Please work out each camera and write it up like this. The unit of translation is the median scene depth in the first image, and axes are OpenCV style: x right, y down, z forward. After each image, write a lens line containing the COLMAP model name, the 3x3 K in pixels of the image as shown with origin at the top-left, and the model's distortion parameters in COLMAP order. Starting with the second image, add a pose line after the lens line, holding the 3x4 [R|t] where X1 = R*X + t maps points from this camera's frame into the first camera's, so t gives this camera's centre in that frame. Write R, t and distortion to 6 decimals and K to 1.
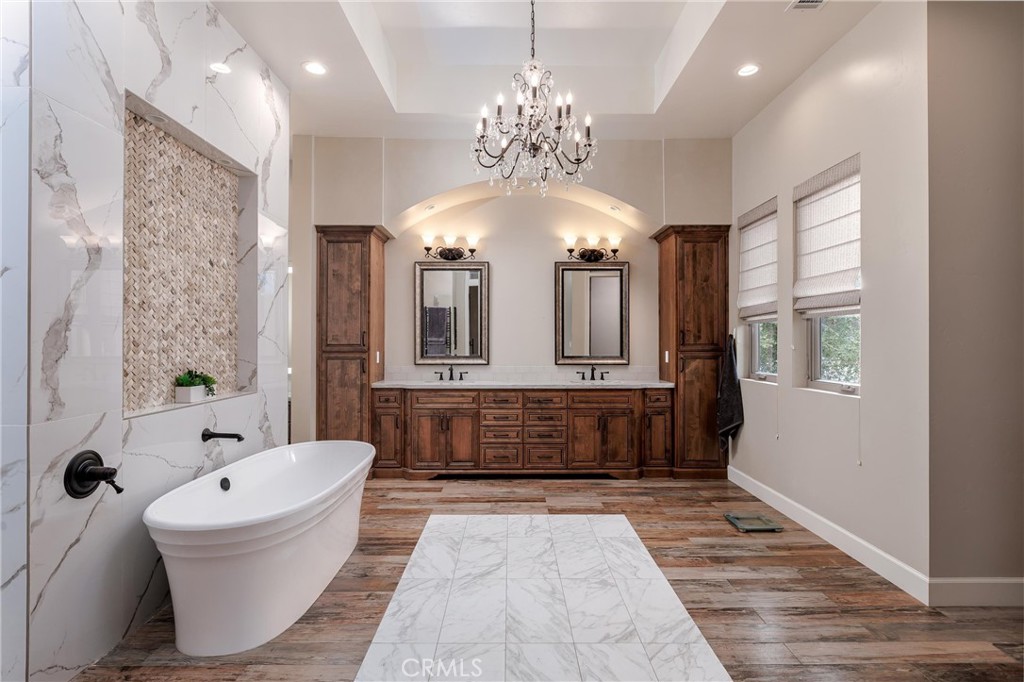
lens RADIAL K [[504.1, 0, 512.0], [0, 504.1, 341.0], [0, 0, 1]] dist [0.015250, 0.000123]
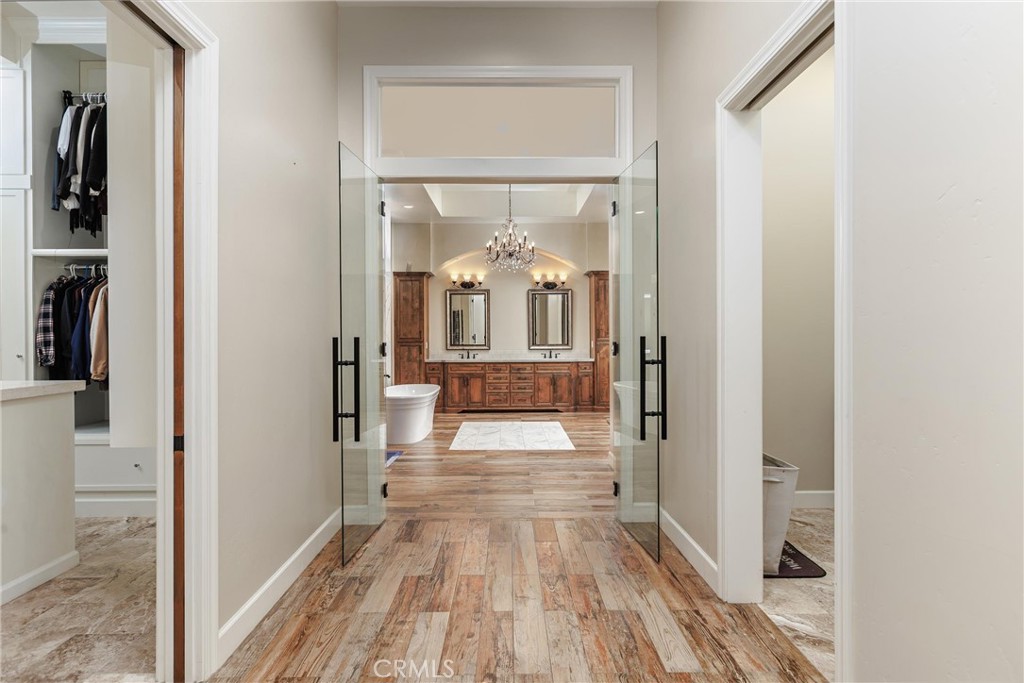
lens RADIAL K [[504.1, 0, 512.0], [0, 504.1, 341.5], [0, 0, 1]] dist [0.015250, 0.000123]
pose [[0.999949, -0.005089, 0.008702, 0.014947], [0.004971, 0.999897, 0.013479, -0.003057], [-0.008770, -0.013435, 0.999871, -0.780489]]
